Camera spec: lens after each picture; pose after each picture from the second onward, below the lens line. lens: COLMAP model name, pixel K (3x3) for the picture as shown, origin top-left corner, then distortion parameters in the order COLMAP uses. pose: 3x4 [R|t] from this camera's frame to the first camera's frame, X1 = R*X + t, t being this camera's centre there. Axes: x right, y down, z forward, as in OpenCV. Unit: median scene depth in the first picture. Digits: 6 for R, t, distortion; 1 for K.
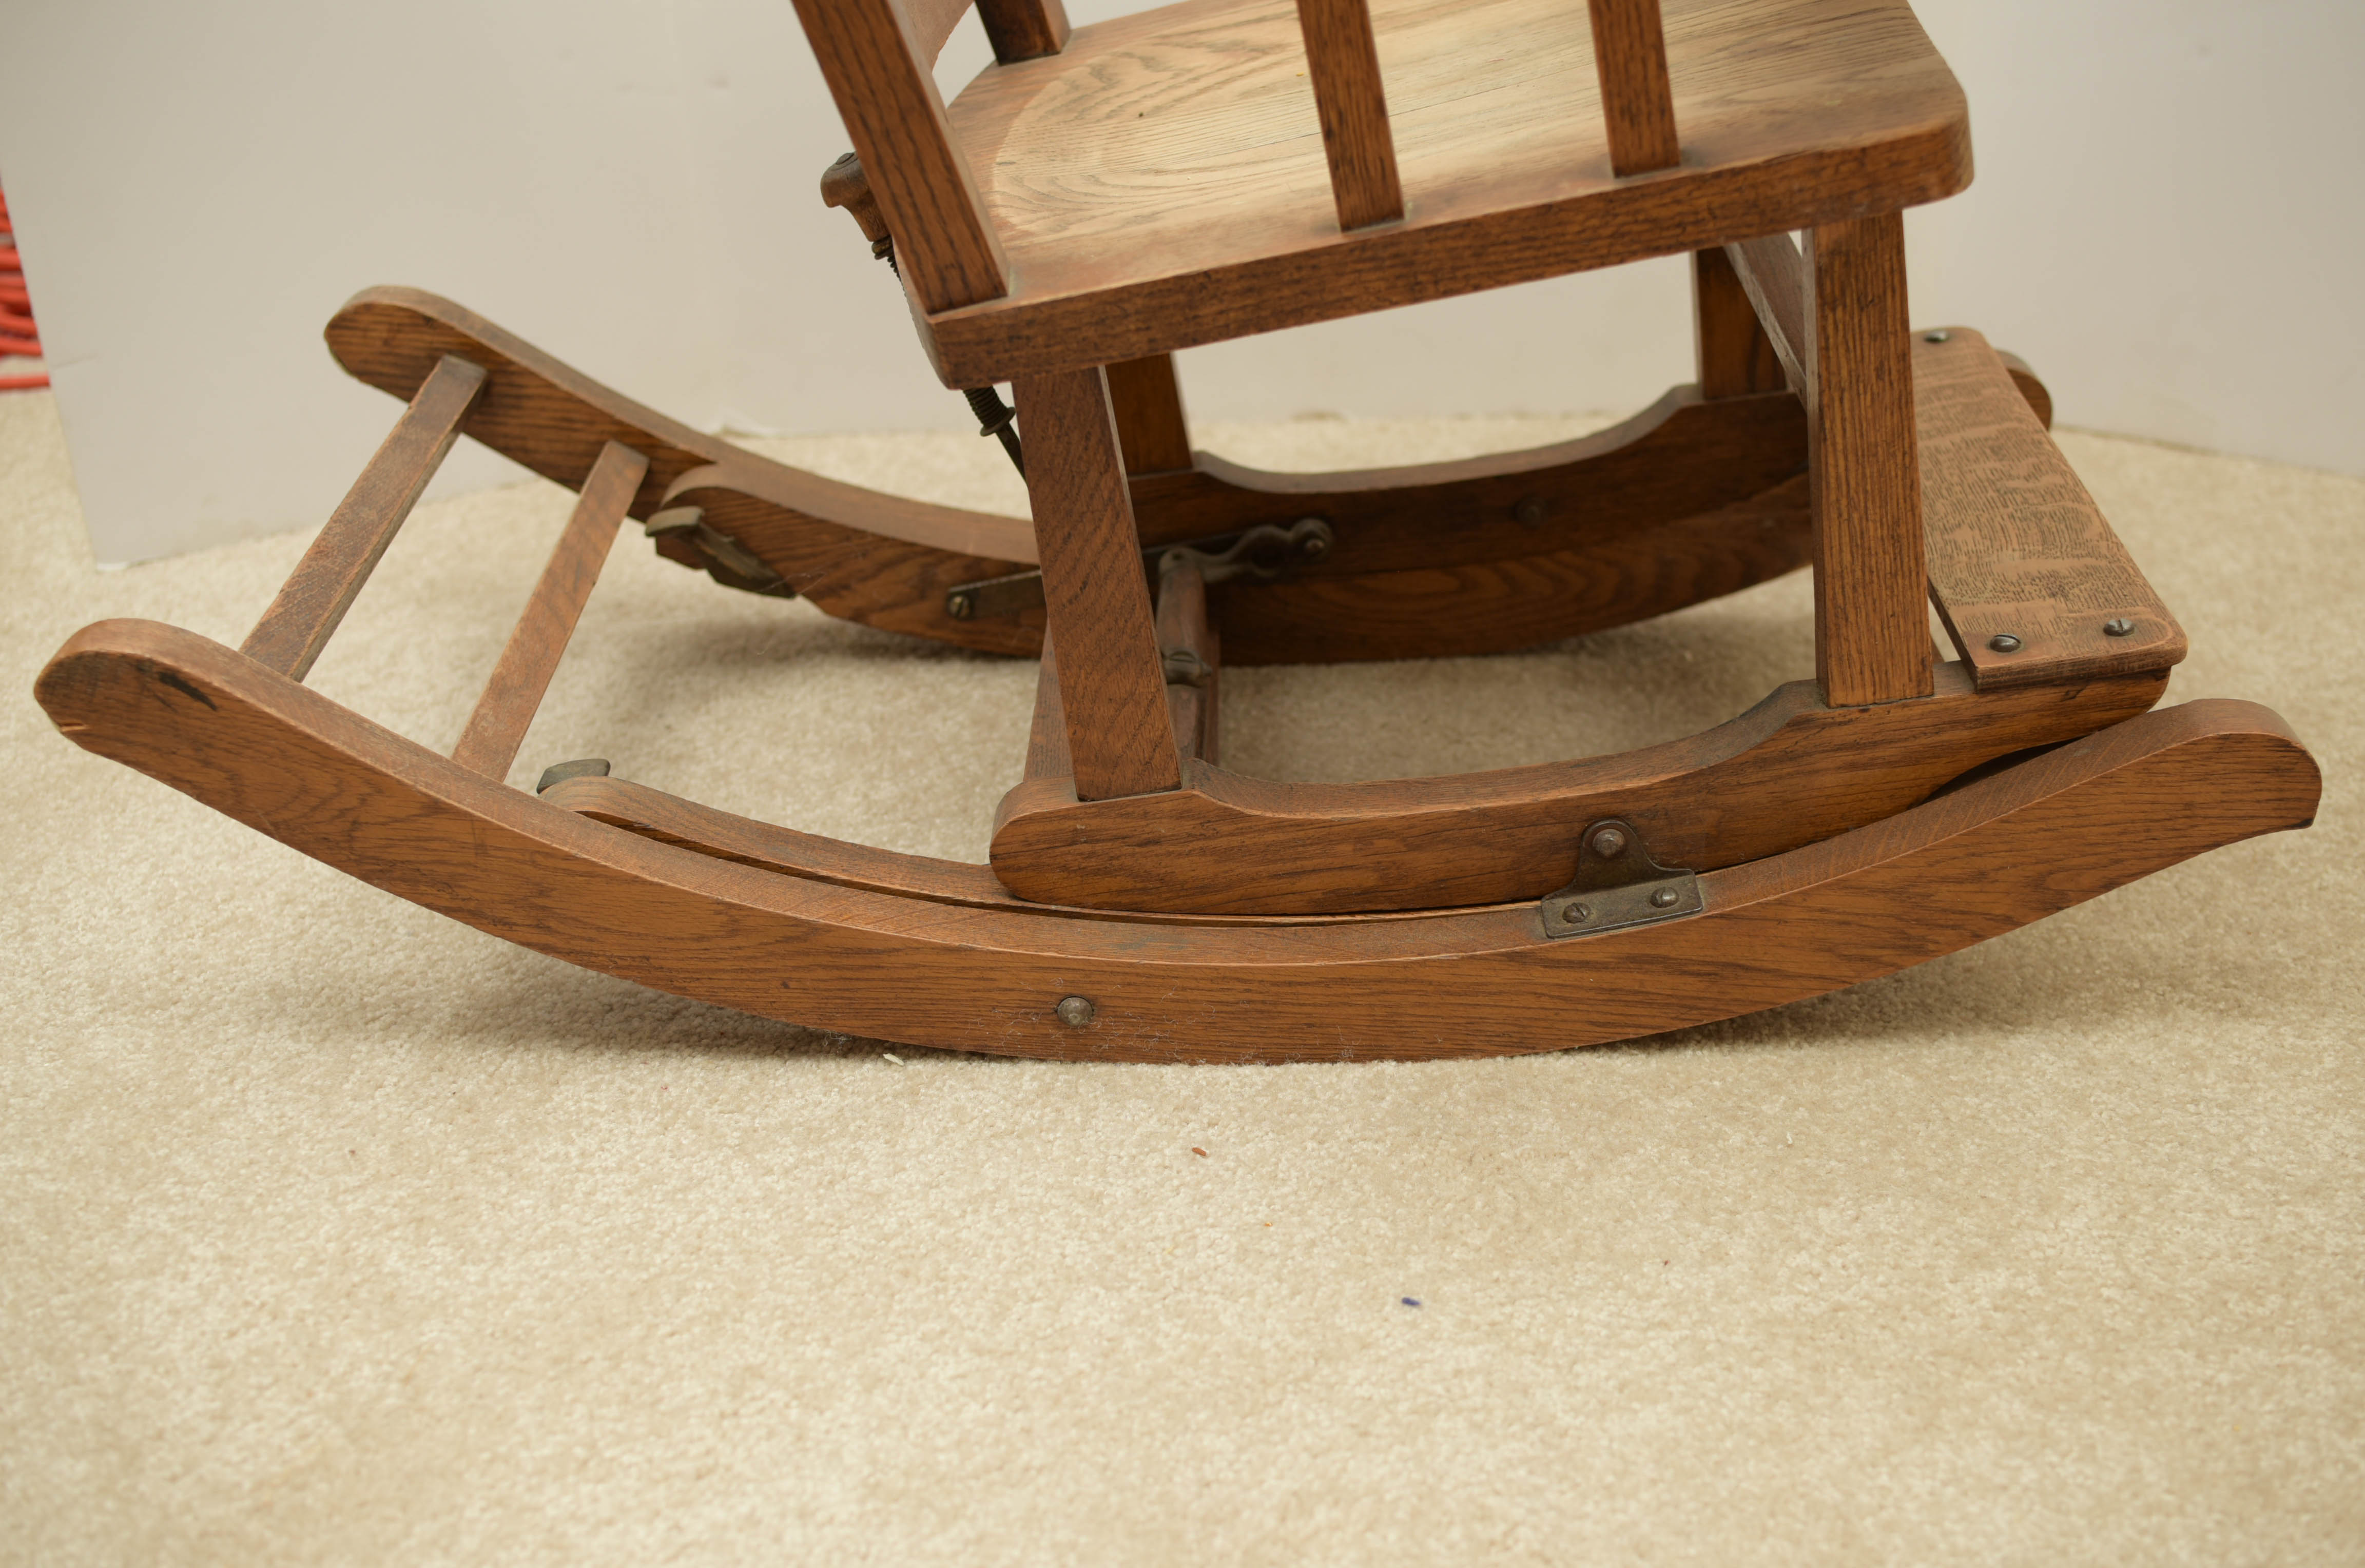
lens RADIAL K [[2803.3, 0, 1190.1], [0, 2803.3, 780.8], [0, 0, 1]] dist [0.022213, 0.000000]
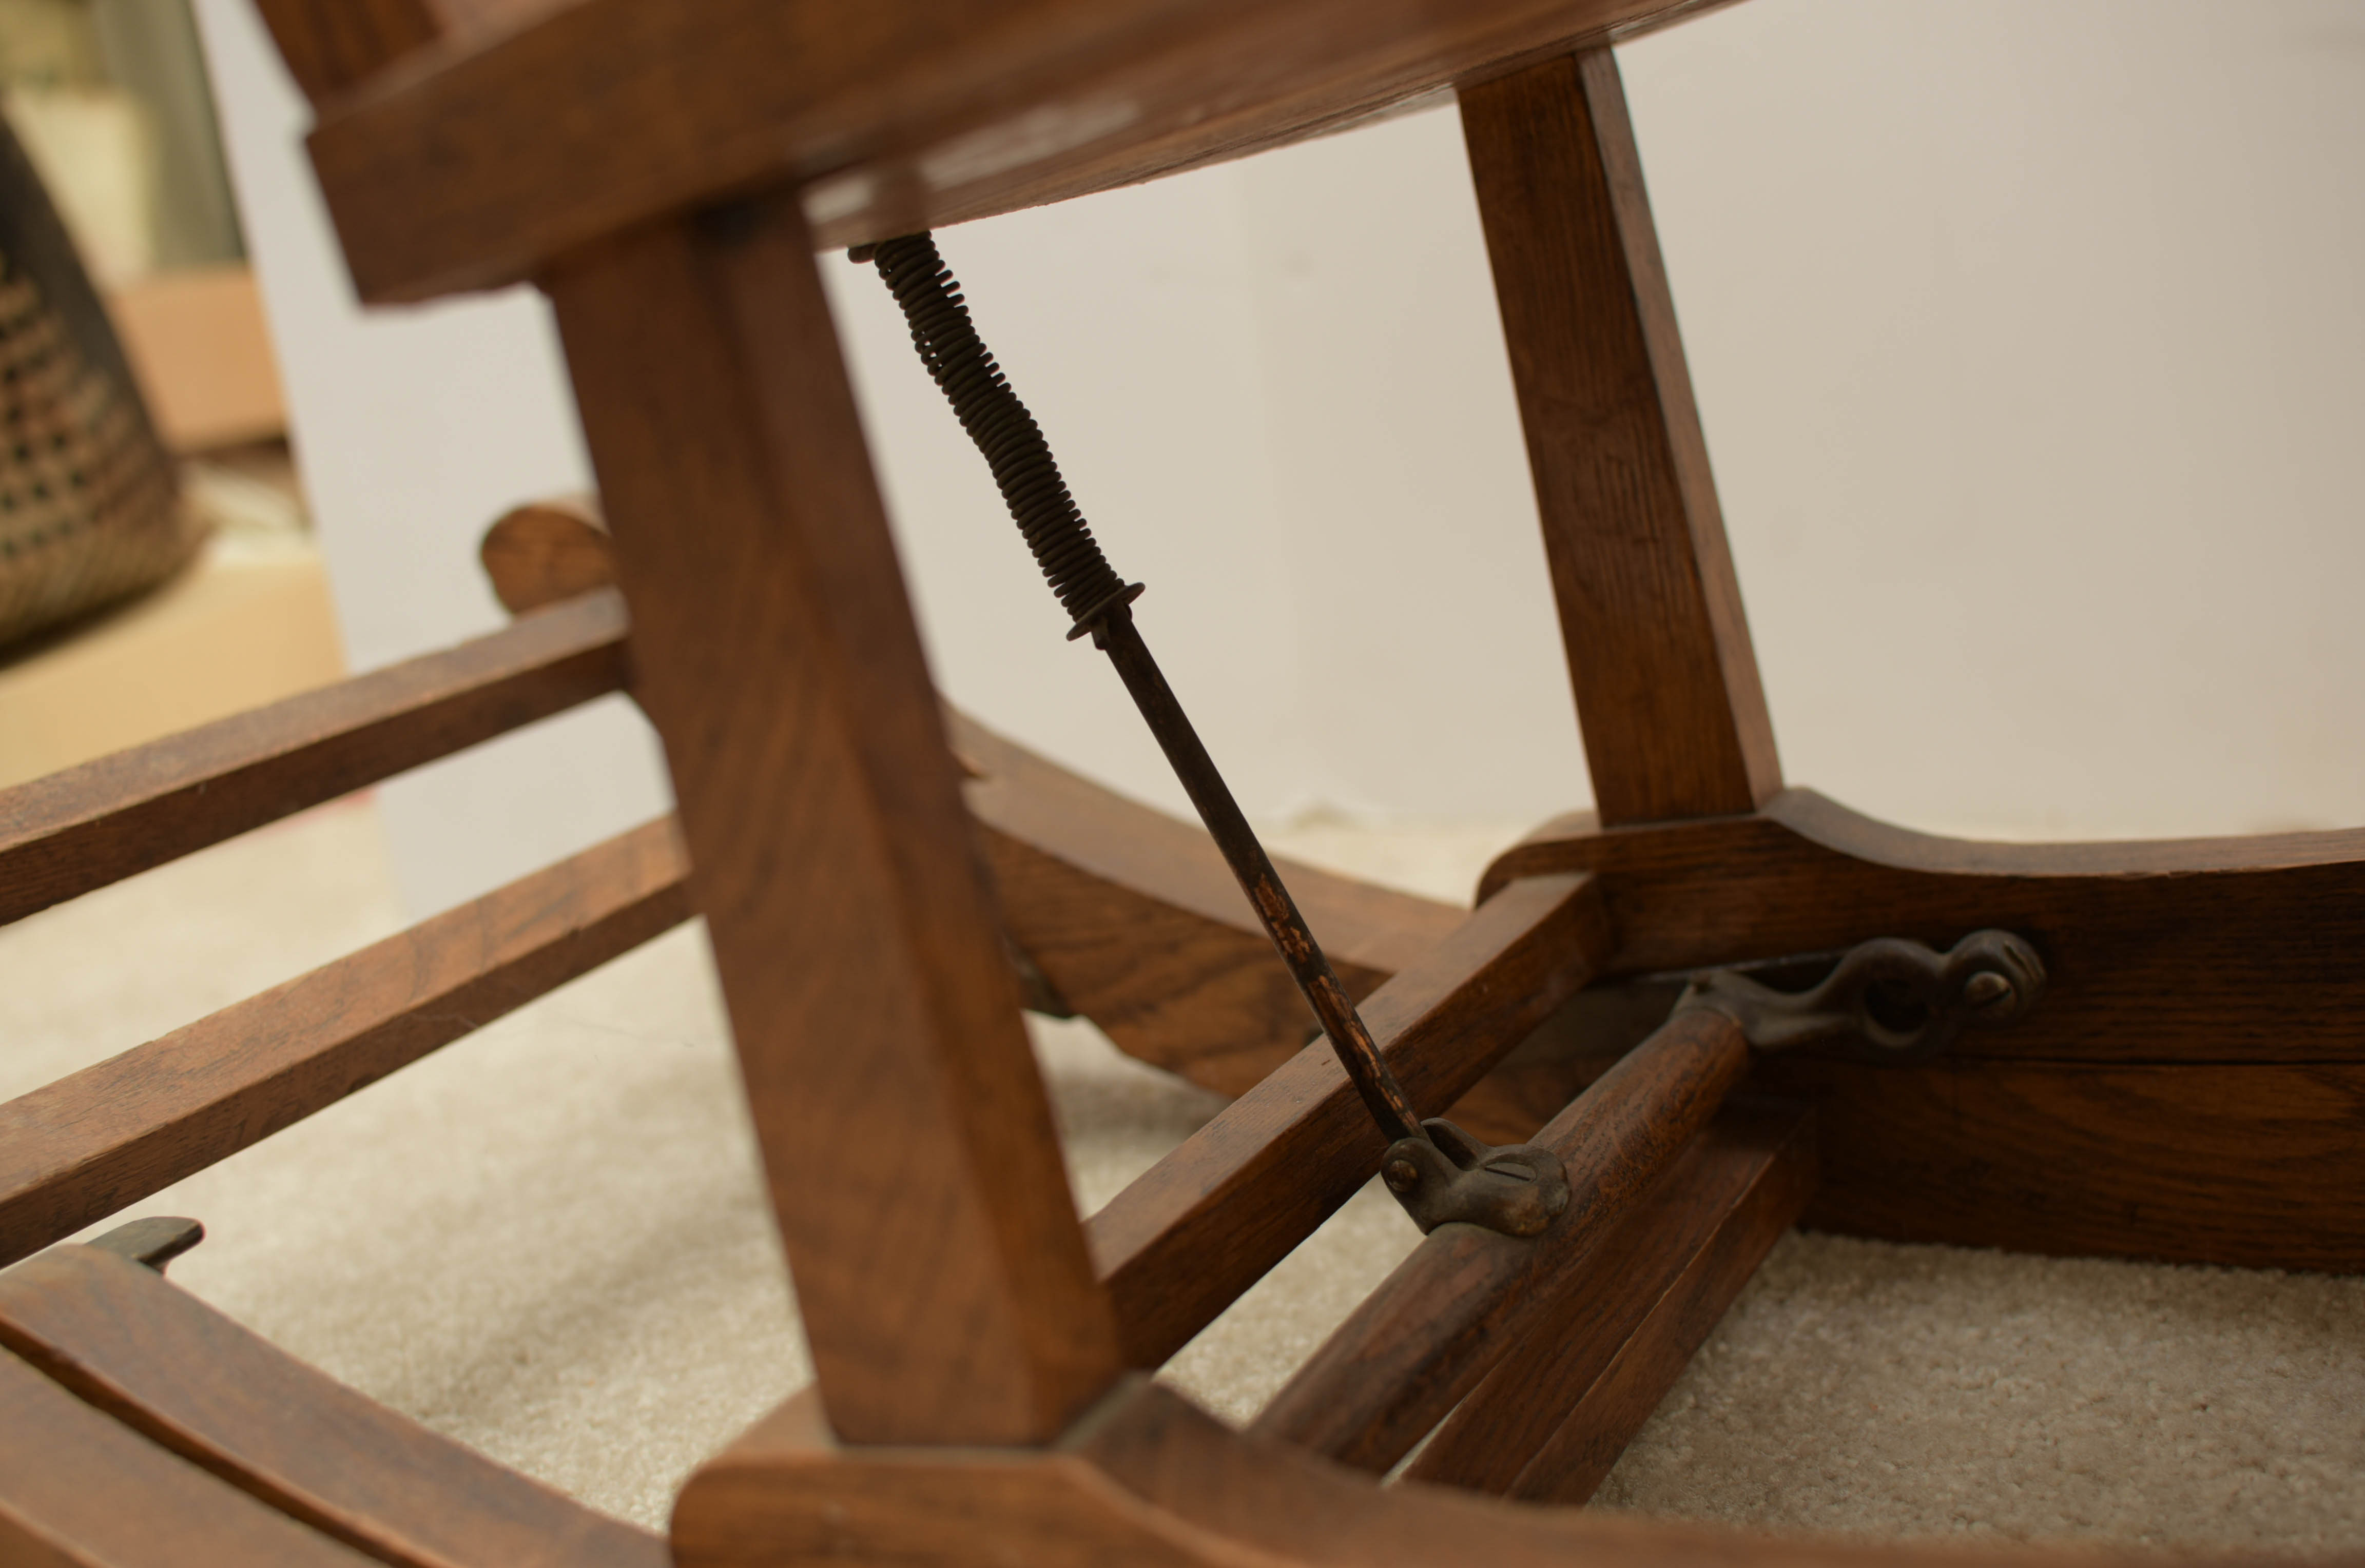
lens RADIAL K [[2803.3, 0, 1169.5], [0, 2803.3, 793.1], [0, 0, 1]] dist [0.022213, 0.000000]
pose [[0.871796, 0.039595, -0.488267, 0.190847], [-0.139642, 0.975460, -0.170228, -0.021590], [0.469545, 0.216587, 0.855931, 0.670244]]
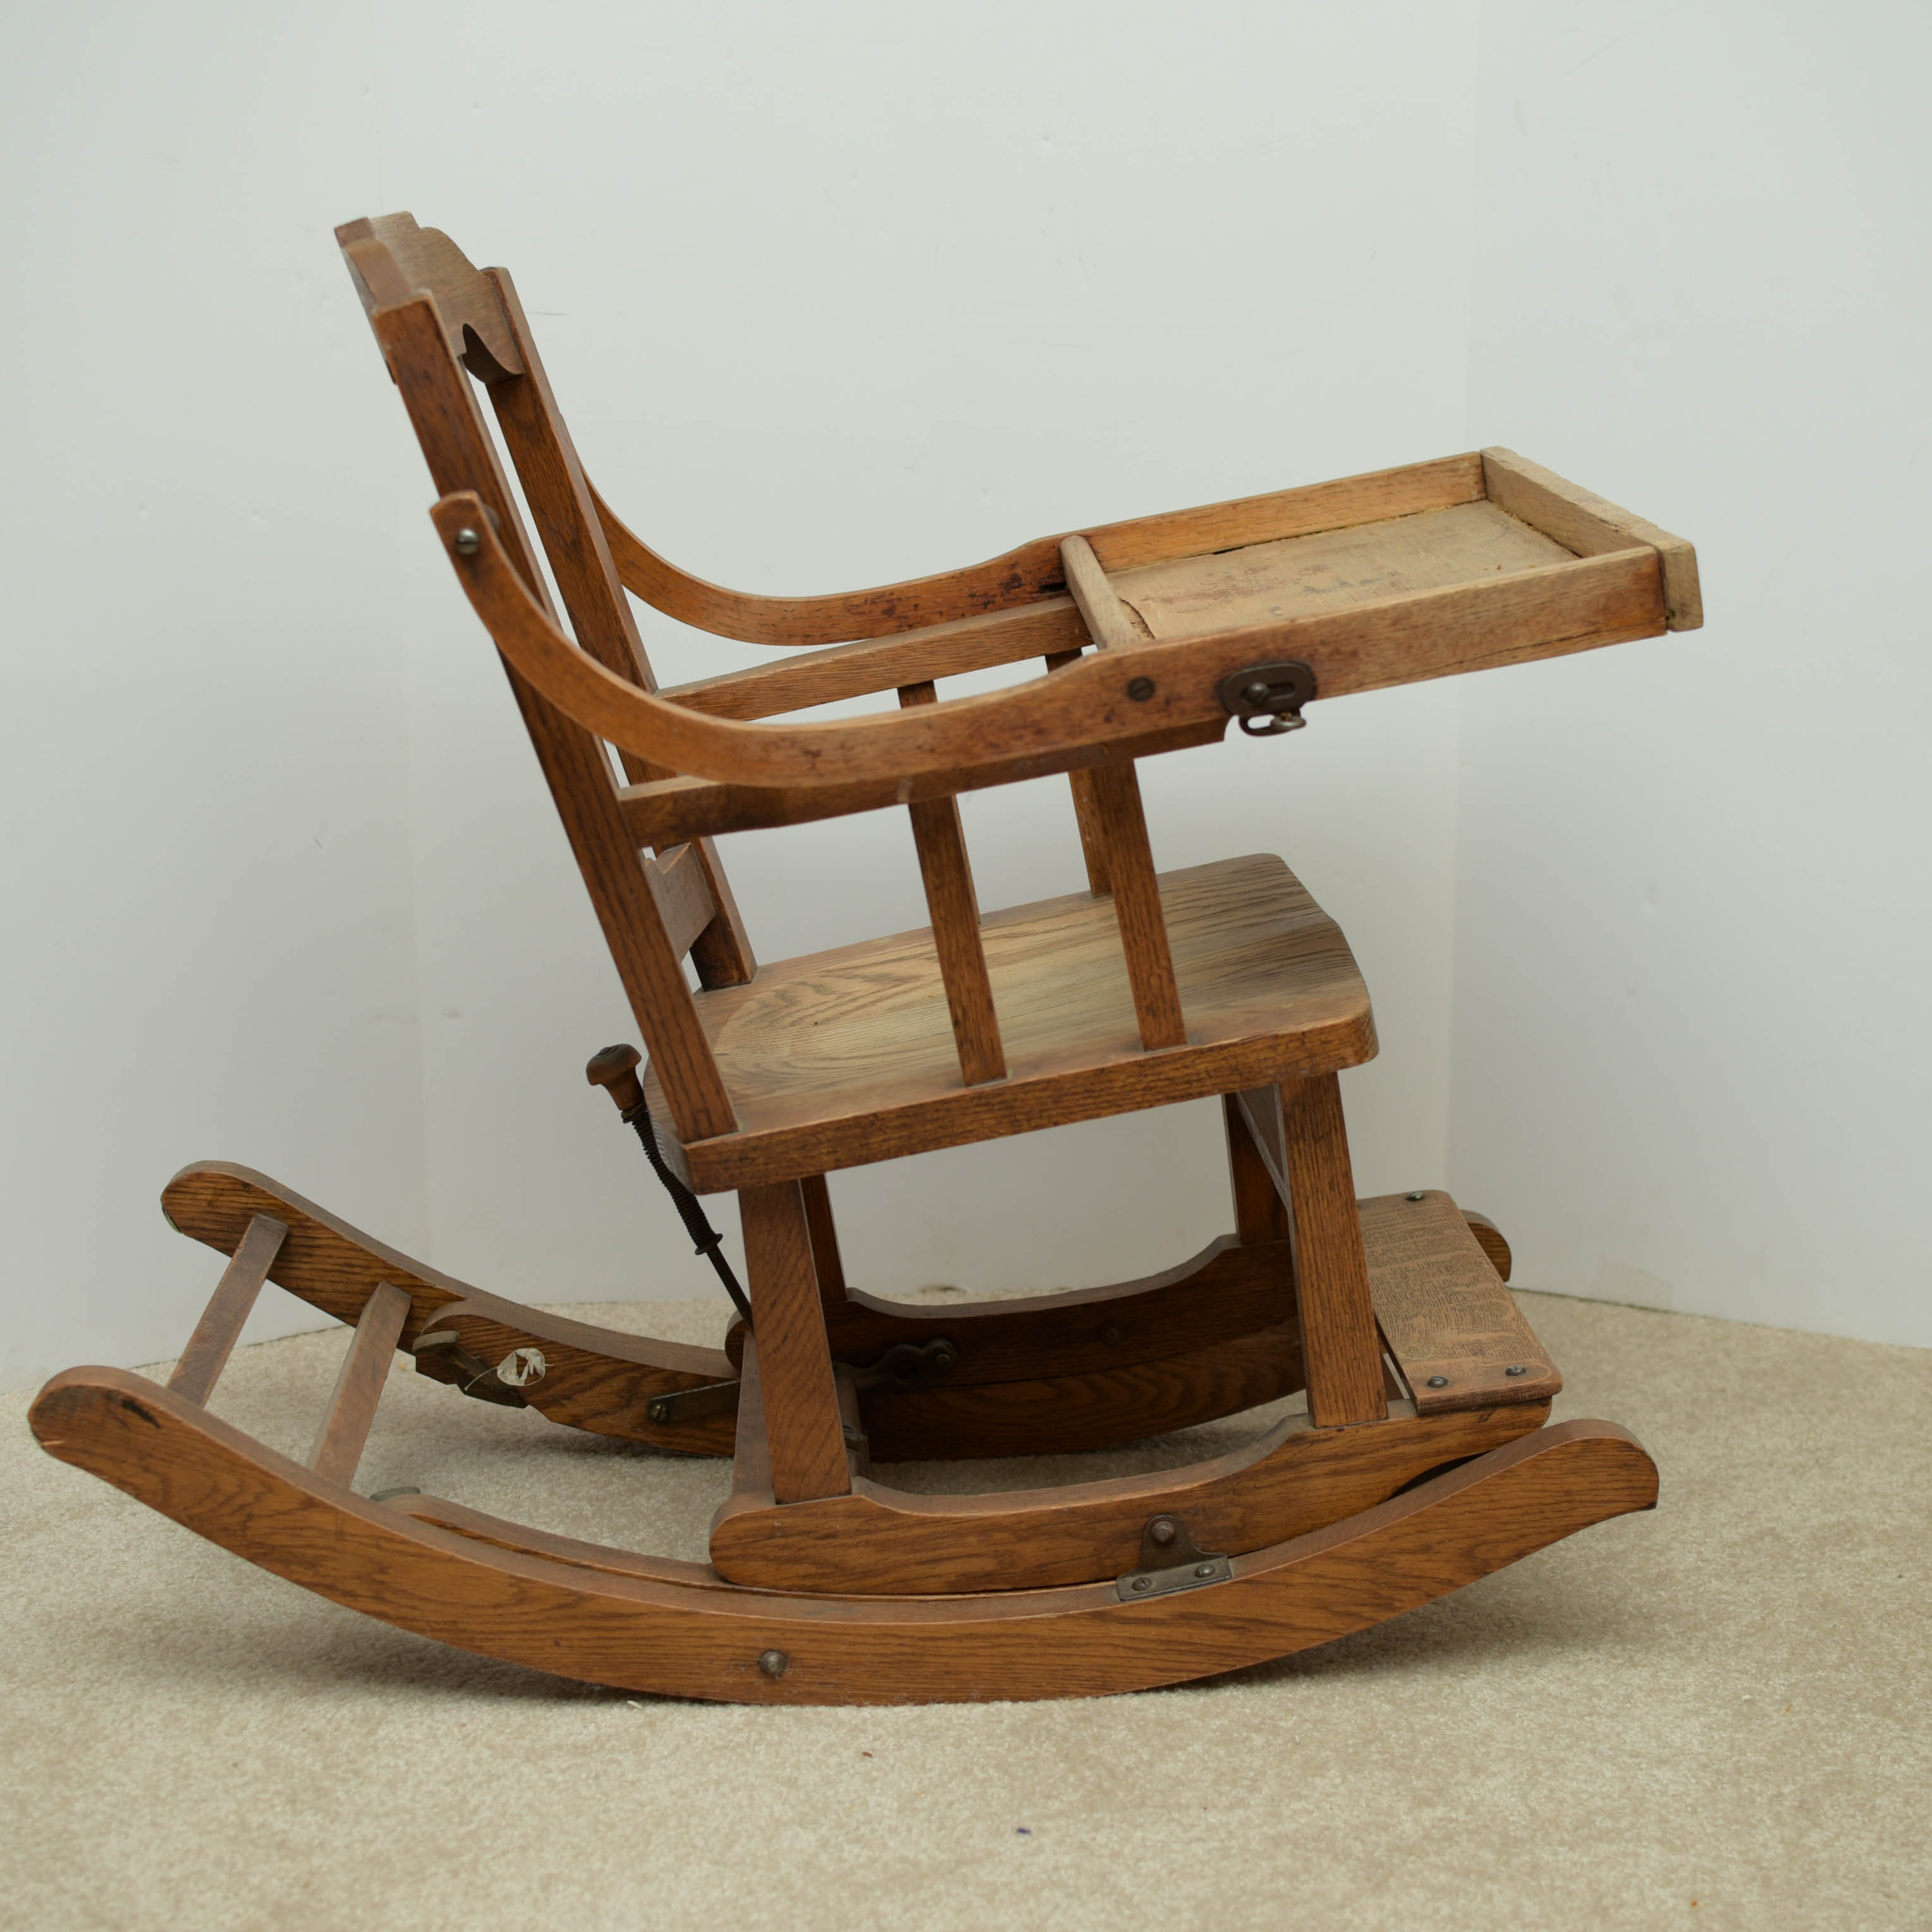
lens RADIAL K [[3462.4, 0, 970.3], [0, 3462.4, 956.9], [0, 0, 1]] dist [0.029305, 0.000000]
pose [[0.998134, 0.004768, 0.060872, -0.049683], [0.012189, 0.961321, -0.275162, 0.217440], [-0.059829, 0.275391, 0.959469, -0.700236]]
